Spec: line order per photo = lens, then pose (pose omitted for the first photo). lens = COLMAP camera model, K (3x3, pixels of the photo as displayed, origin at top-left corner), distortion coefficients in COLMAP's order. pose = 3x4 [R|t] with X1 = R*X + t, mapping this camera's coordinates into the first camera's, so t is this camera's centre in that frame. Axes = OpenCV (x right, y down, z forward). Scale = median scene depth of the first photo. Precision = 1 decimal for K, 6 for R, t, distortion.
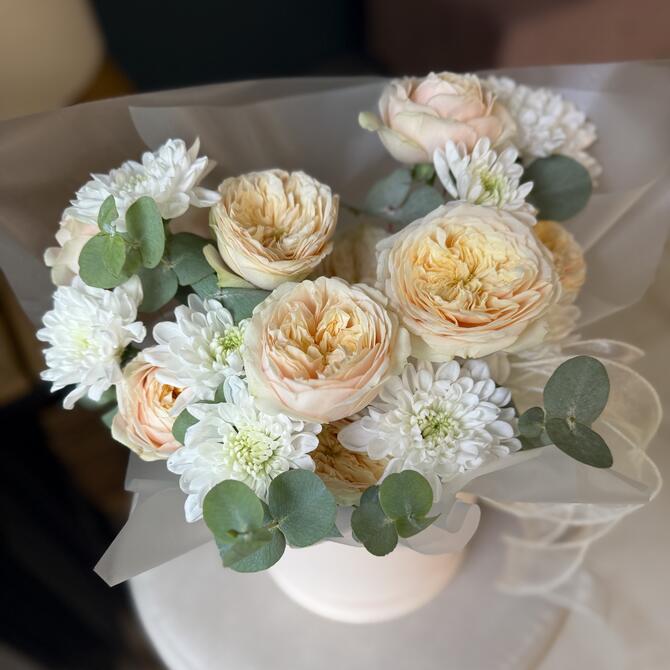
lens RADIAL K [[663.3, 0, 337.8], [0, 663.3, 383.7], [0, 0, 1]] dist [0.161682, -0.465156]
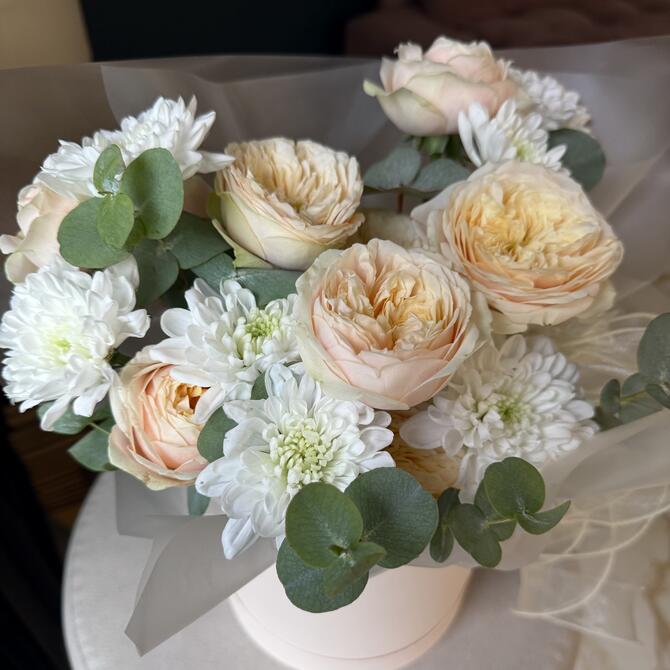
lens RADIAL K [[667.6, 0, 336.1], [0, 667.6, 370.7], [0, 0, 1]] dist [0.159985, -0.489600]
pose [[0.979723, -0.068060, 0.188445, -0.225058], [0.089589, 0.990086, -0.108183, 0.084563], [-0.179214, 0.122872, 0.976107, 0.191557]]
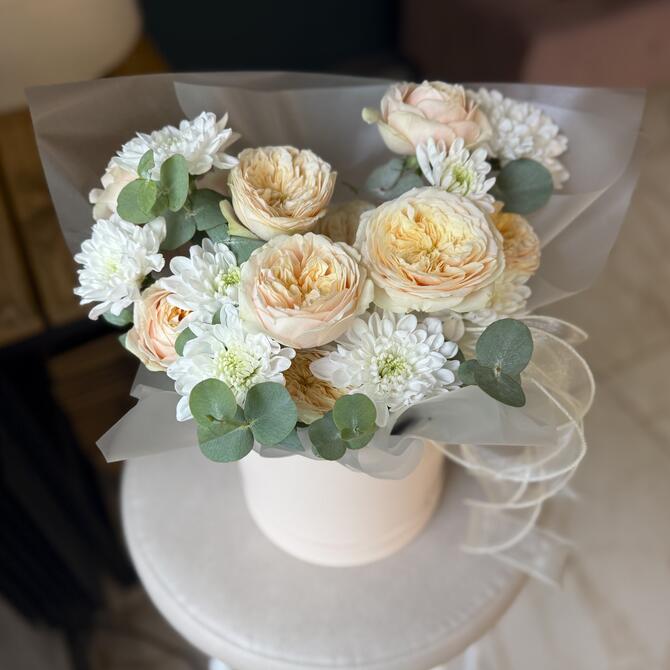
lens RADIAL K [[696.8, 0, 344.4], [0, 696.8, 335.6], [0, 0, 1]] dist [0.172821, -0.412229]
pose [[0.992959, 0.113905, -0.032534, 0.096389], [-0.115898, 0.990936, -0.067916, 0.102343], [0.024503, 0.071209, 0.997160, -0.262006]]
